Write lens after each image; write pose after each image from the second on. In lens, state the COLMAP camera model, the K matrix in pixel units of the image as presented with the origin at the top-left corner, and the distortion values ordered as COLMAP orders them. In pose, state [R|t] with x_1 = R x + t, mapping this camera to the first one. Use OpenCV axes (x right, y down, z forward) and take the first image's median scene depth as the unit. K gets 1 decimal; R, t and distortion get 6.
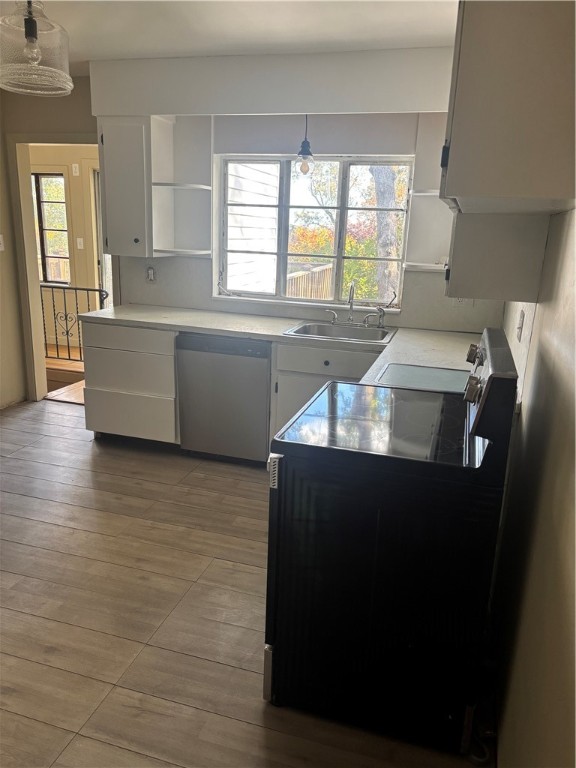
lens RADIAL K [[580.2, 0, 293.4], [0, 580.2, 387.2], [0, 0, 1]] dist [0.015573, -0.020836]
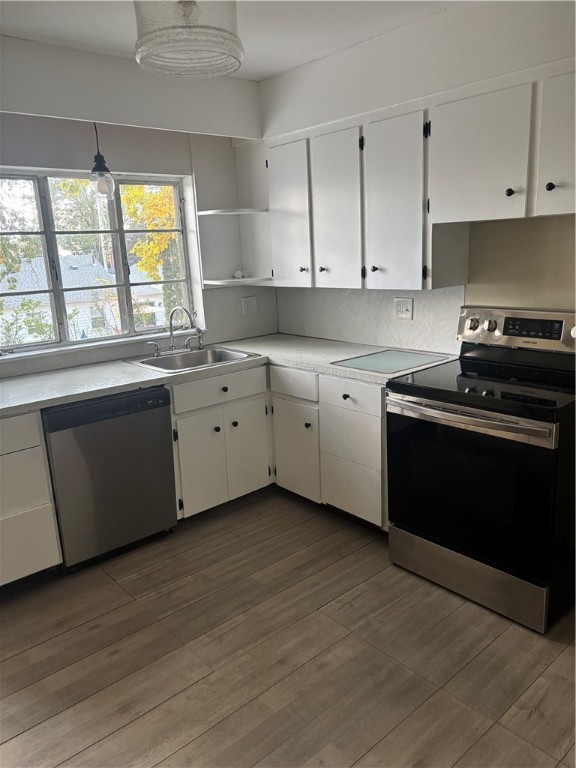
lens RADIAL K [[580.2, 0, 290.6], [0, 580.2, 379.7], [0, 0, 1]] dist [0.015573, -0.020836]
pose [[0.530234, -0.251873, 0.809575, -0.617549], [0.296145, 0.949733, 0.101517, -0.114462], [-0.794450, 0.185924, 0.578172, 0.347225]]
